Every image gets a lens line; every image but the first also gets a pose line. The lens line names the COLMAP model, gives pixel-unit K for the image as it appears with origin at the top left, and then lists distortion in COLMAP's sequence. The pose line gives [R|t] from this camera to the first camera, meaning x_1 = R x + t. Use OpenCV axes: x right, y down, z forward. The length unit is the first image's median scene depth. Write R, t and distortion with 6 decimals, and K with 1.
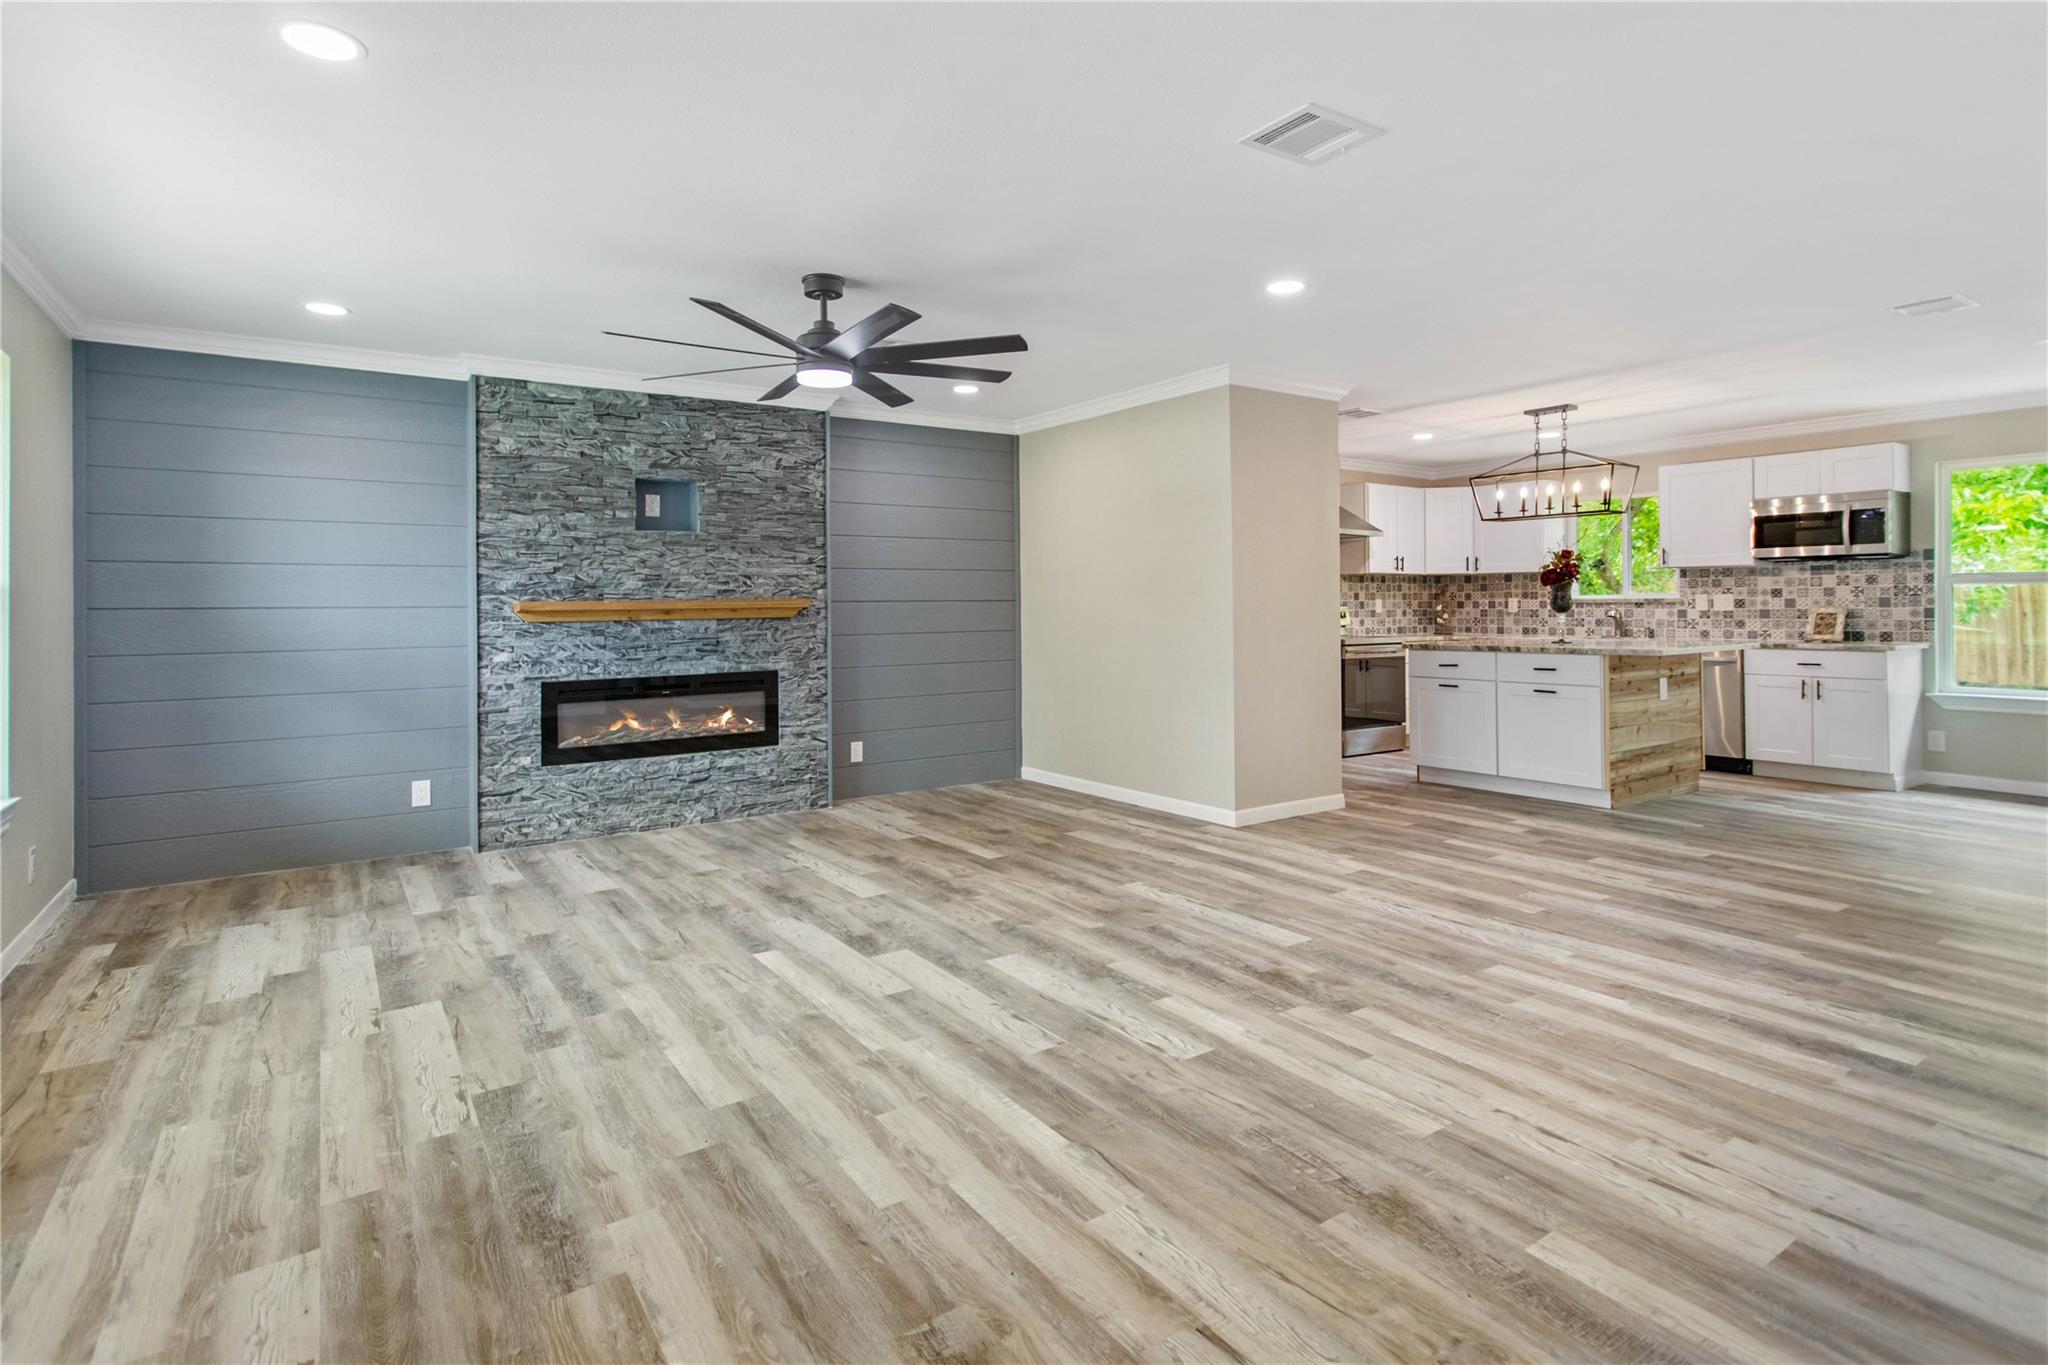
lens RADIAL K [[1023.6, 0, 994.9], [0, 1023.6, 601.5], [0, 0, 1]] dist [0.001593, 0.000040]
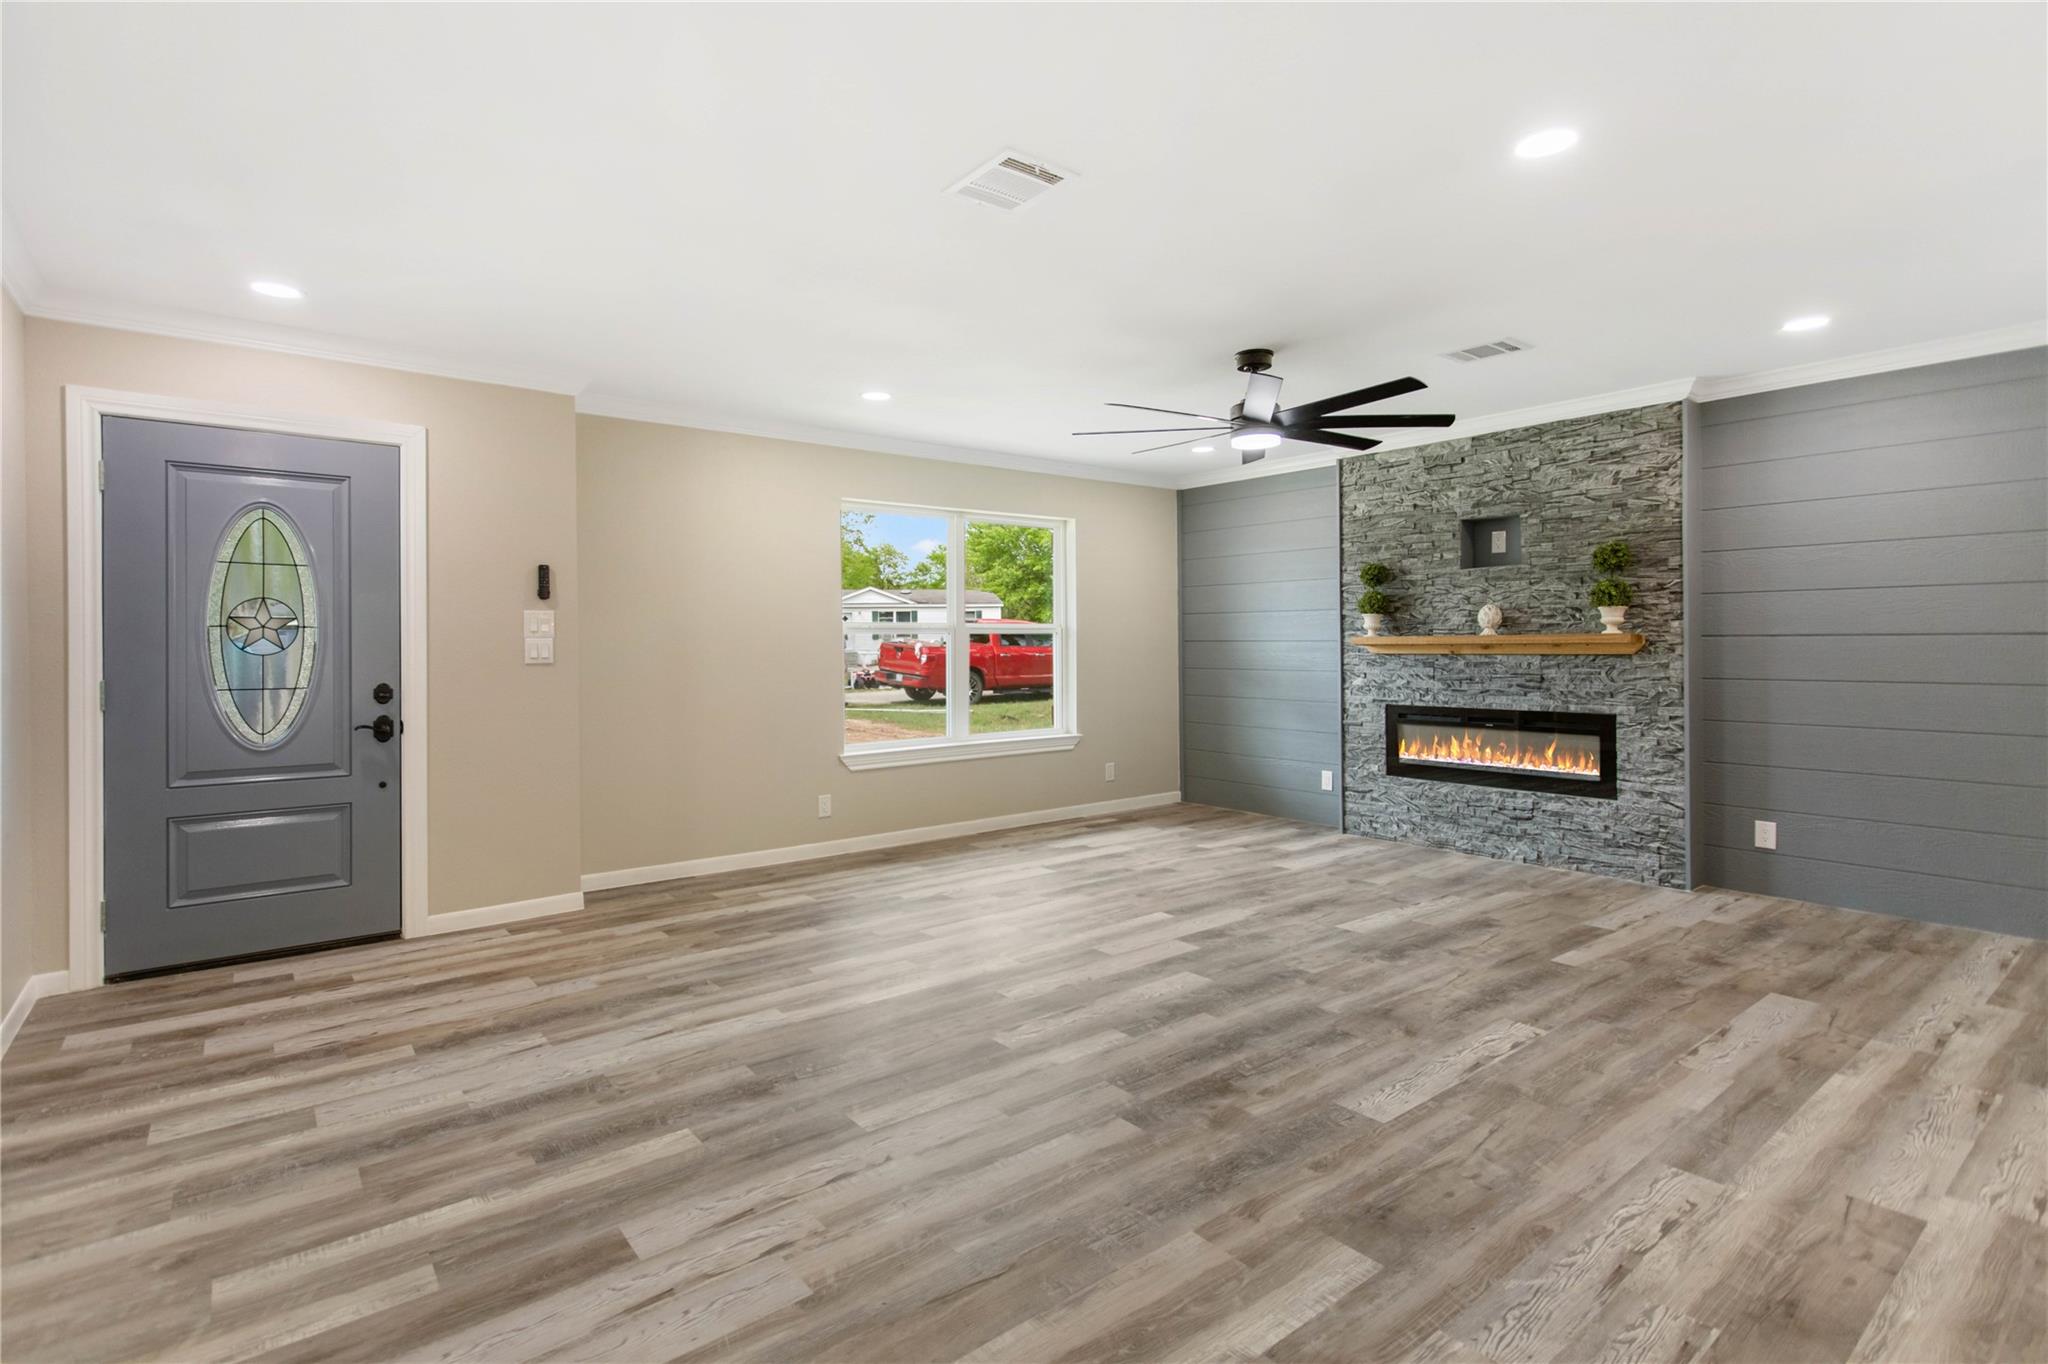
lens RADIAL K [[995.1, 0, 1021.7], [0, 995.1, 645.6], [0, 0, 1]] dist [0.001589, 0.000078]
pose [[0.086512, 0.012239, -0.996176, 0.660671], [0.008248, 0.999881, 0.013001, -0.007832], [0.996217, -0.009341, 0.086401, 0.472510]]
